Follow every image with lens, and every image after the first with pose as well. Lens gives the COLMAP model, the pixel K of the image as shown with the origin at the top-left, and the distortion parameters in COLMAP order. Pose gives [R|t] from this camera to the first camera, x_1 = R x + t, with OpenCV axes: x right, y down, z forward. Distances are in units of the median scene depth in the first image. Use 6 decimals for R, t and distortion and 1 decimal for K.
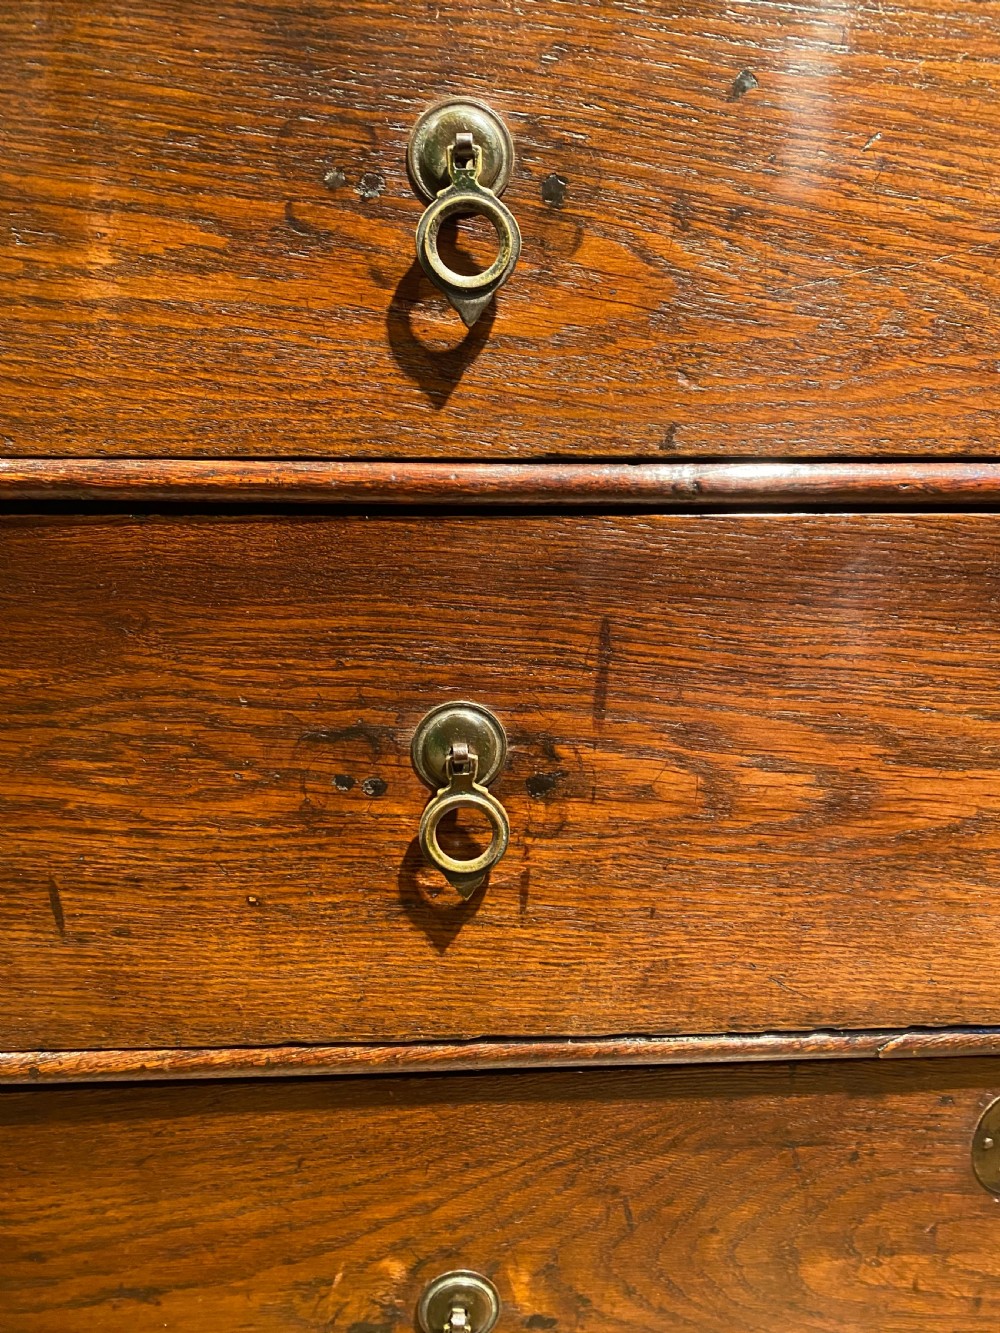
lens RADIAL K [[1017.0, 0, 471.6], [0, 1017.0, 695.2], [0, 0, 1]] dist [0.001368, 0.000900]
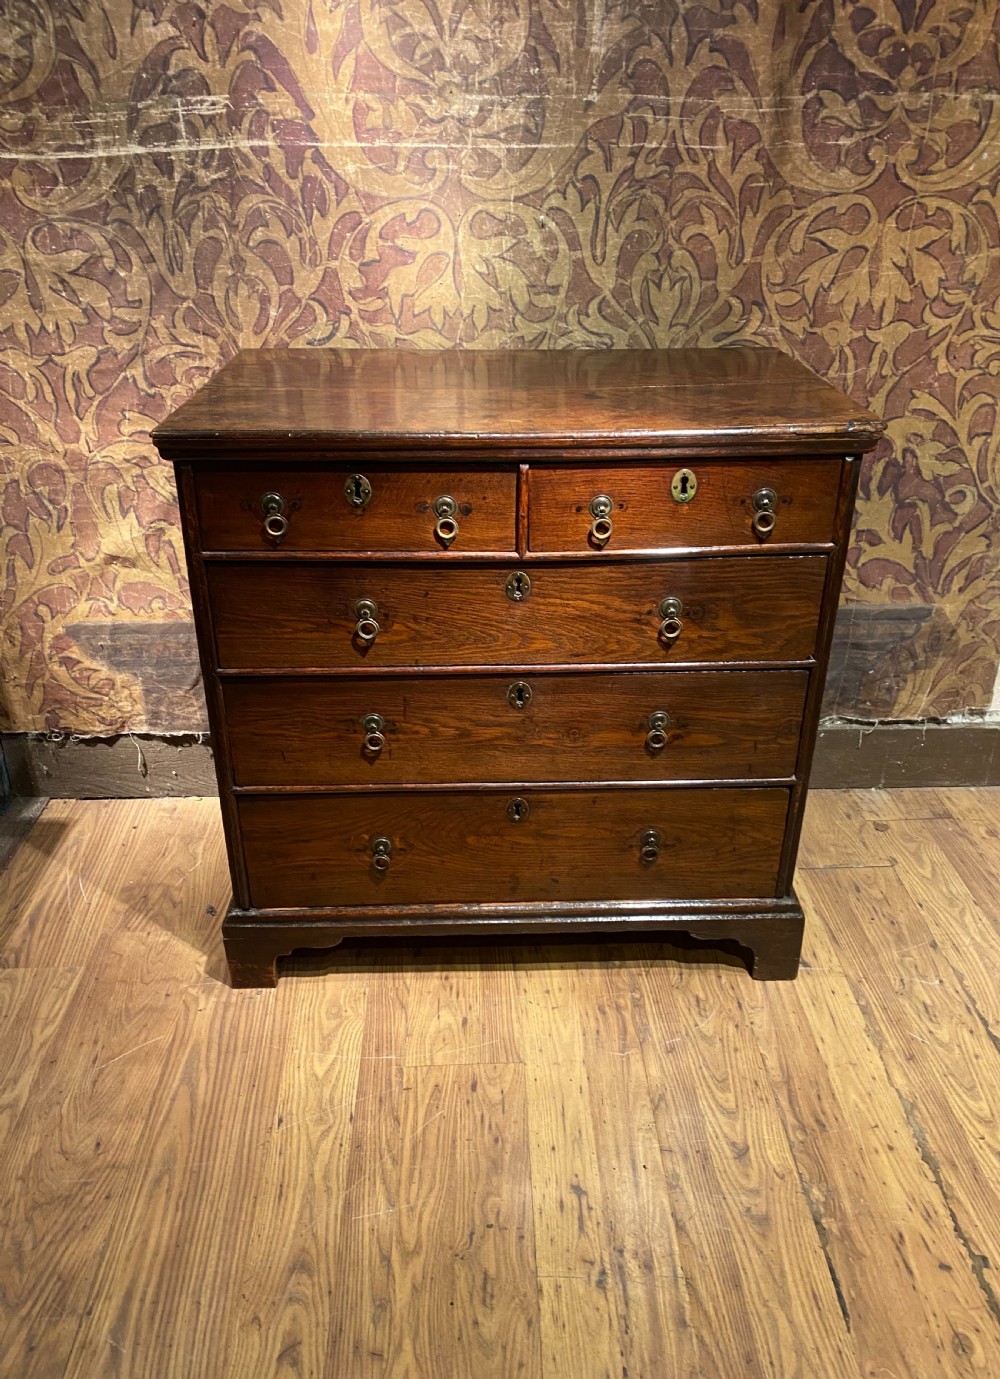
lens RADIAL K [[1045.1, 0, 525.0], [0, 1045.1, 690.3], [0, 0, 1]] dist [0.008199, -0.004376]
pose [[0.999873, 0.011114, -0.011441, 0.698371], [-0.007196, 0.954453, 0.298274, -1.444356], [0.014235, -0.298154, 0.954412, -3.277365]]
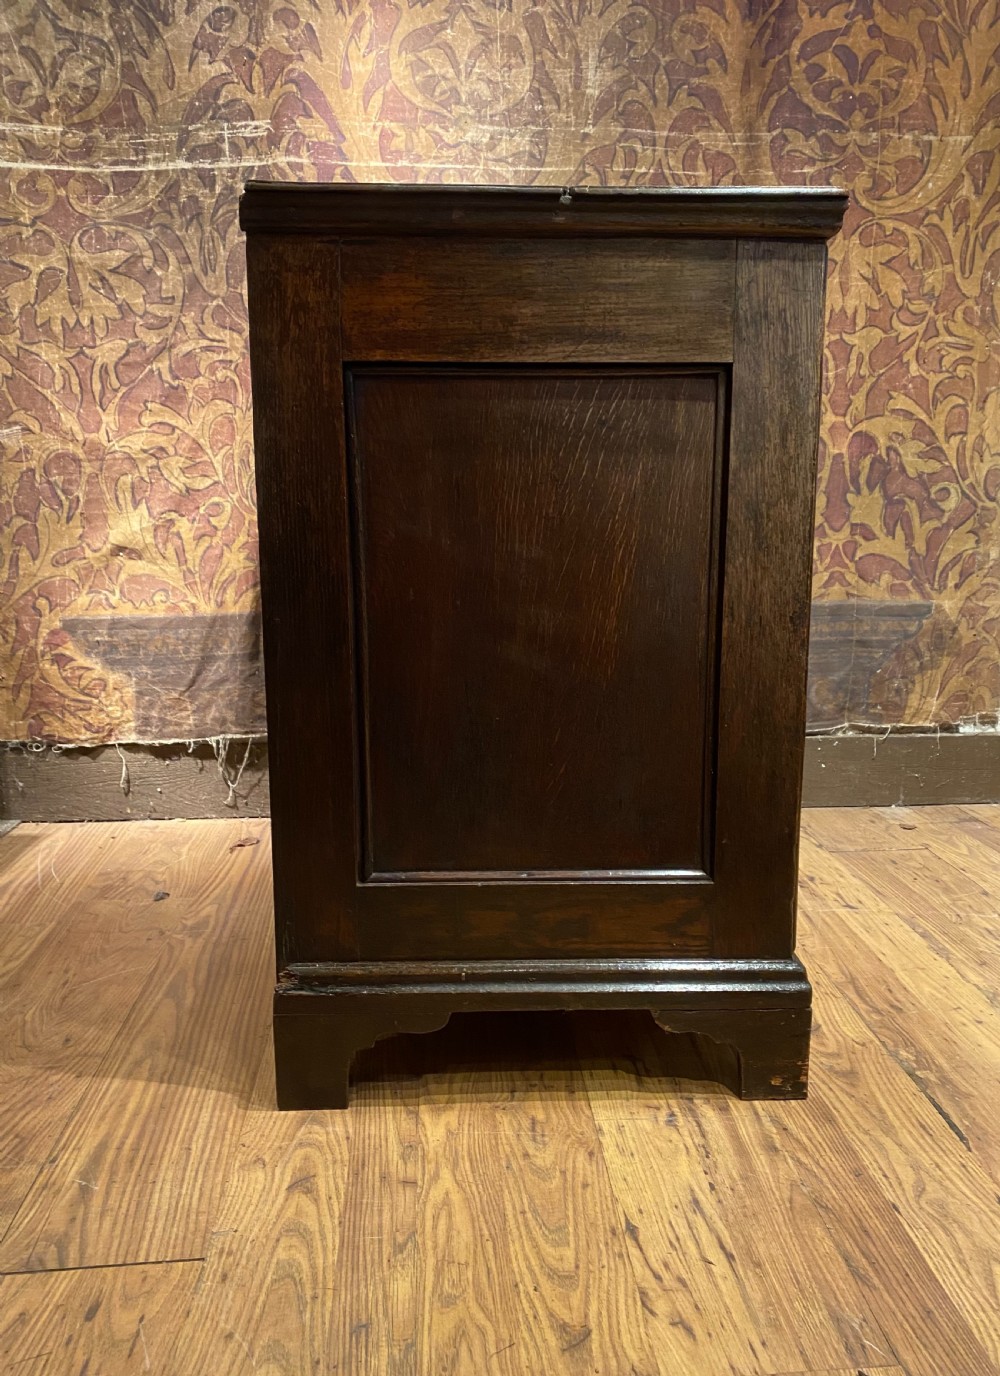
lens RADIAL K [[1064.0, 0, 523.2], [0, 1064.0, 703.9], [0, 0, 1]] dist [0.002168, 0.004182]
pose [[0.999682, -0.001303, 0.025176, 0.419025], [0.001057, 0.999952, 0.009776, 0.453125], [-0.025187, -0.009746, 0.999635, -3.524163]]
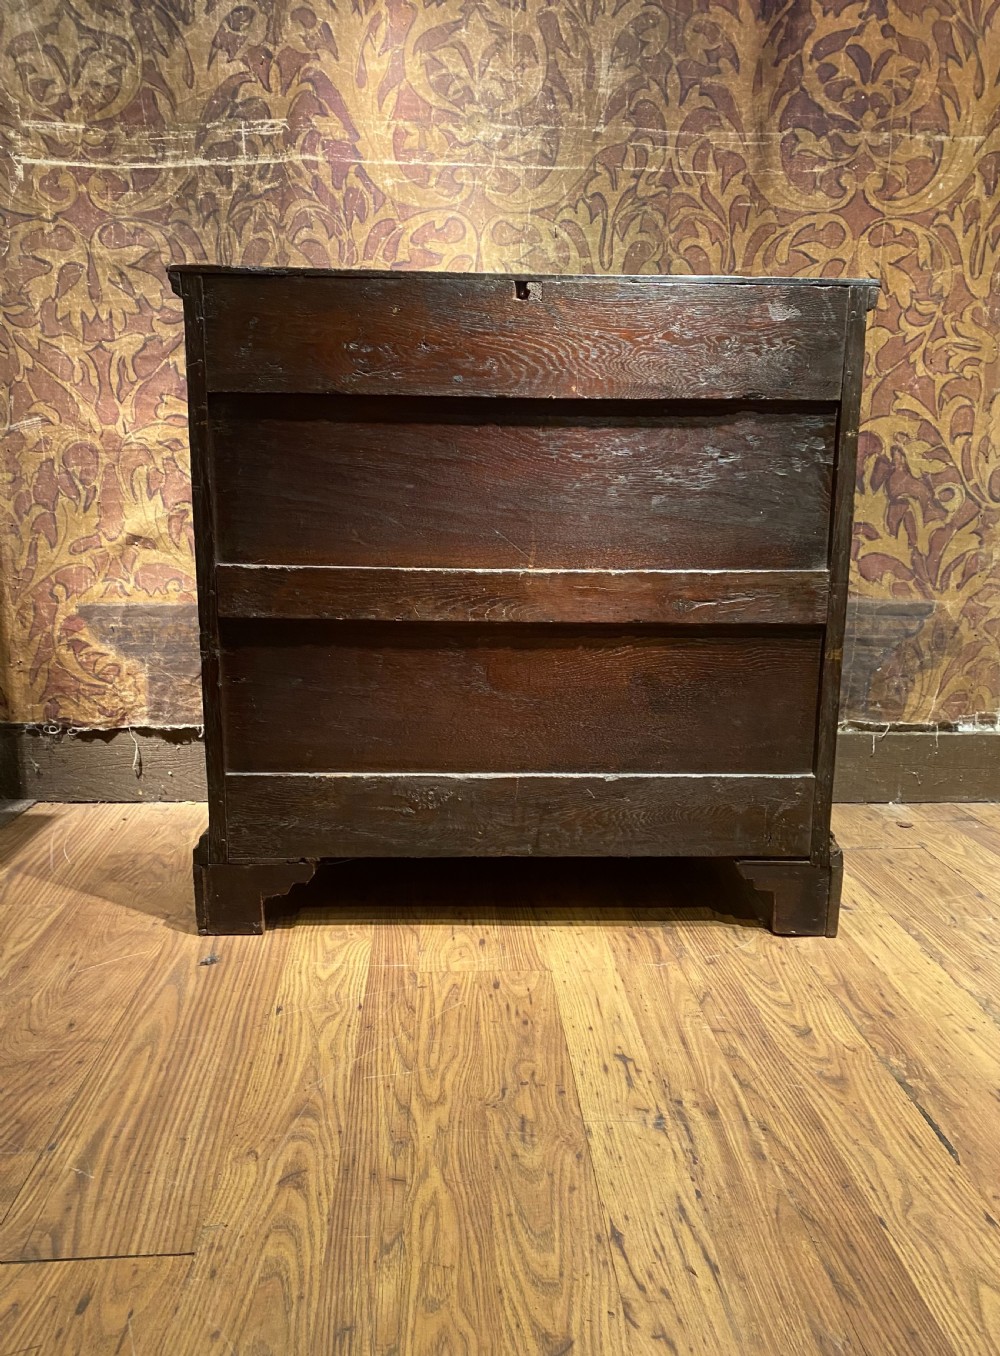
lens RADIAL K [[1032.8, 0, 504.3], [0, 1032.8, 693.1], [0, 0, 1]] dist [0.004701, 0.002040]
pose [[0.999867, 0.016301, -0.000834, 0.454310], [-0.016280, 0.999659, 0.020430, 0.373947], [0.001166, -0.020414, 0.999791, -3.451278]]
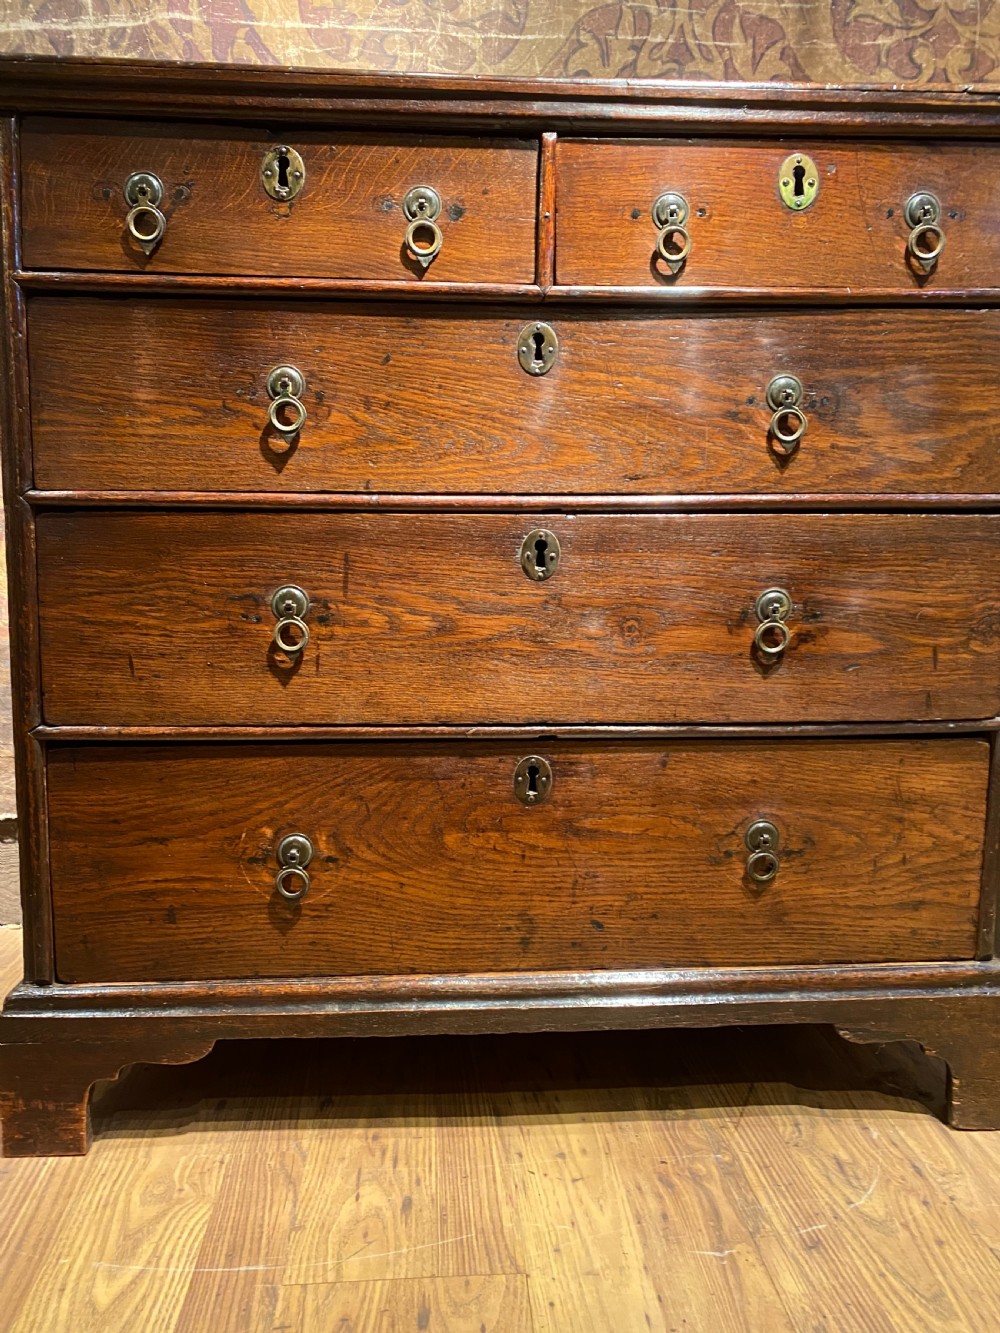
lens RADIAL K [[1017.0, 0, 471.6], [0, 1017.0, 695.2], [0, 0, 1]] dist [0.001368, 0.000900]
pose [[0.999827, 0.001868, 0.018490, 0.403699], [-0.000993, 0.998882, -0.047265, 0.408426], [-0.018558, 0.047239, 0.998711, -1.581950]]
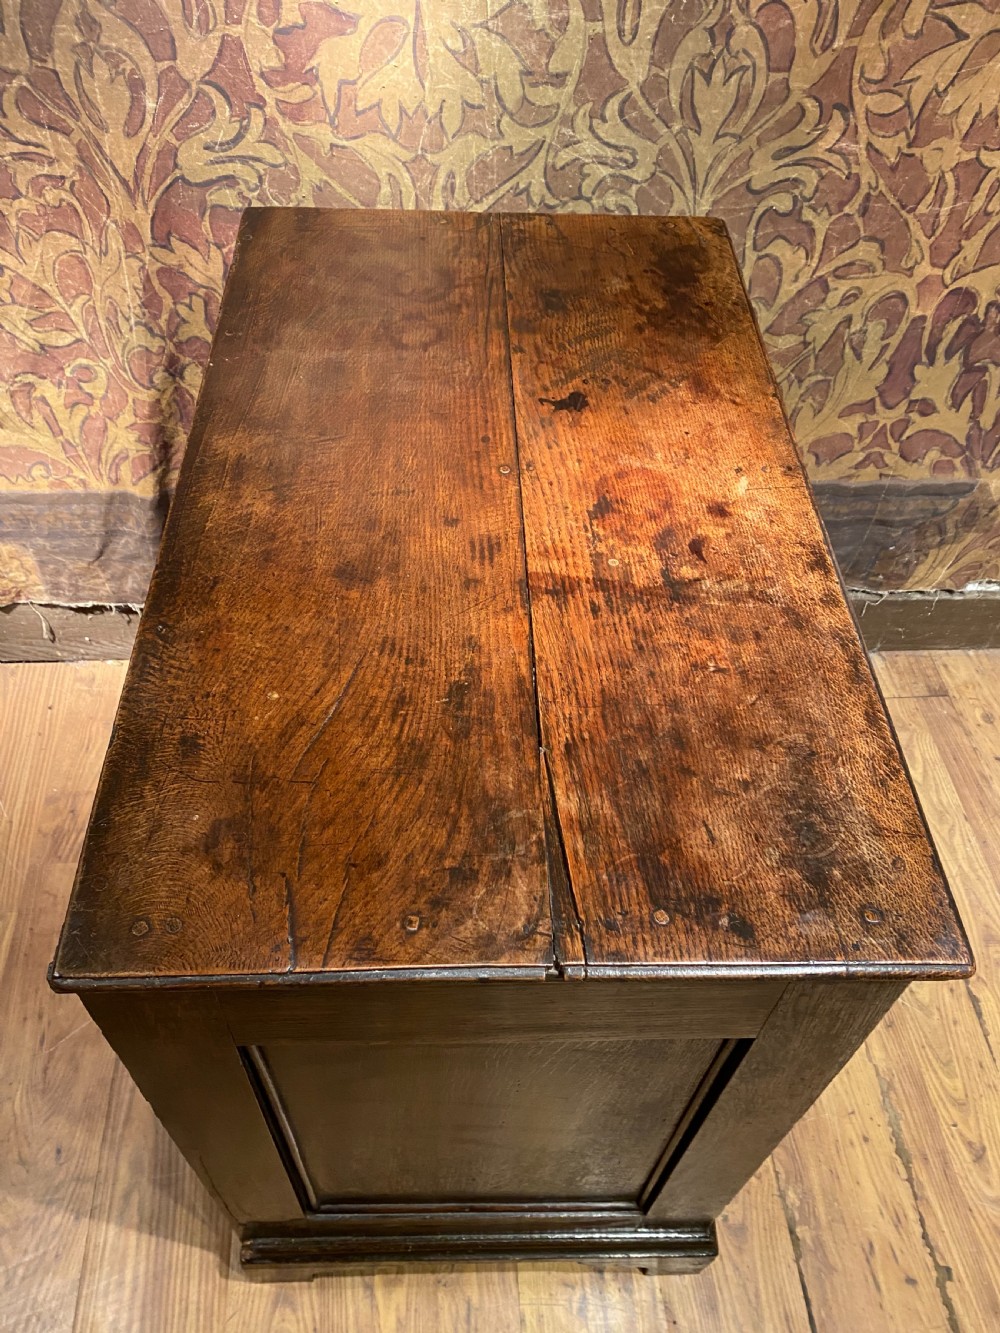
lens RADIAL K [[1016.3, 0, 507.0], [0, 1016.3, 670.0], [0, 0, 1]] dist [0.001421, 0.004935]
pose [[0.998366, 0.019656, 0.053656, 0.423189], [-0.049343, 0.770110, 0.635999, -2.489451], [-0.028820, -0.637608, 0.769822, -1.648670]]
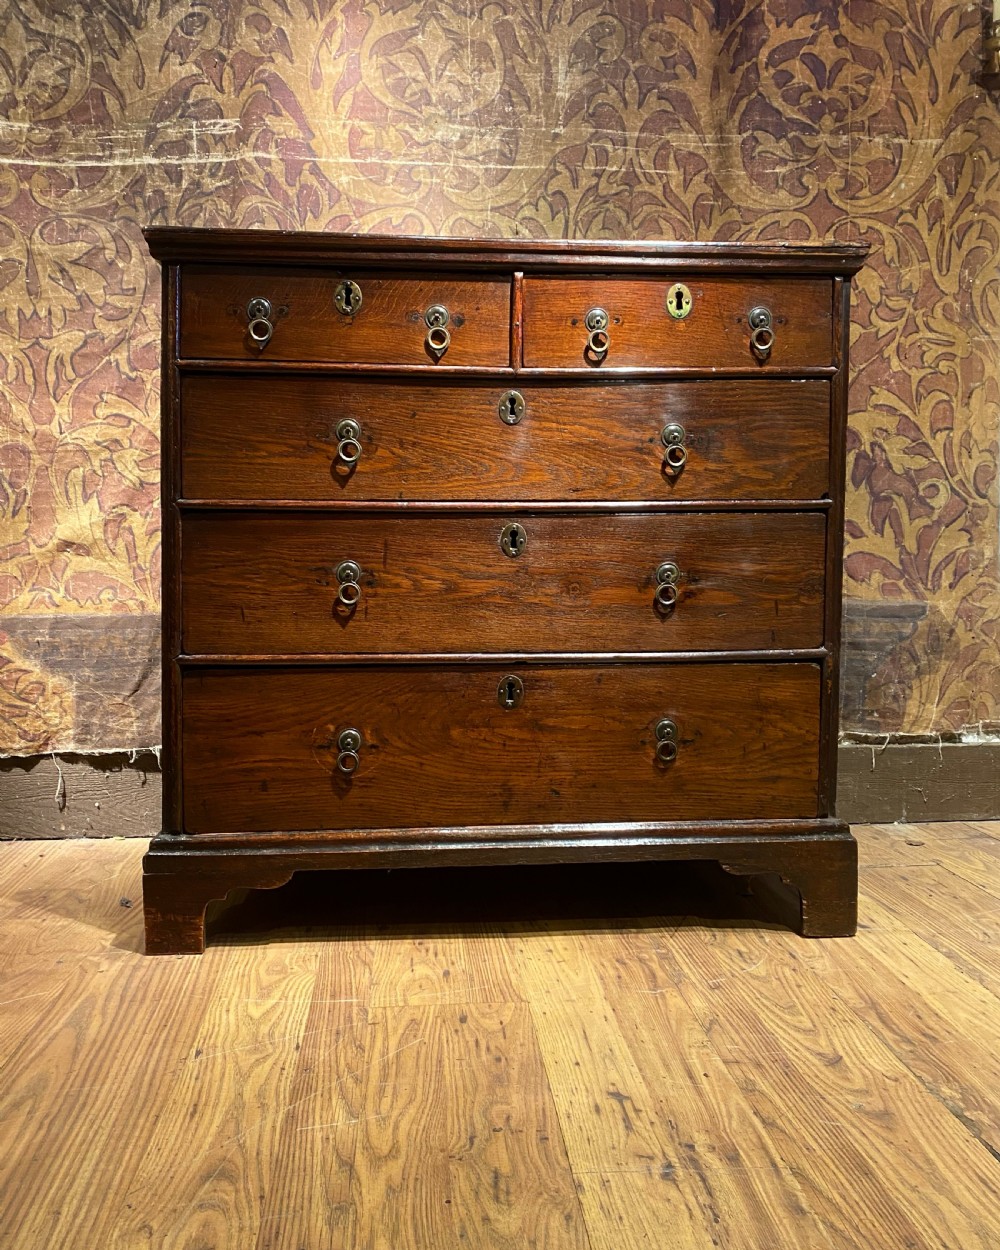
lens RADIAL K [[1039.8, 0, 508.6], [0, 1039.8, 622.4], [0, 0, 1]] dist [-0.008797, 0.021924]
pose [[0.999544, 0.001005, 0.030172, 0.483581], [0.002687, 0.992516, -0.122089, 0.733390], [-0.030069, 0.122115, 0.992060, -2.963031]]
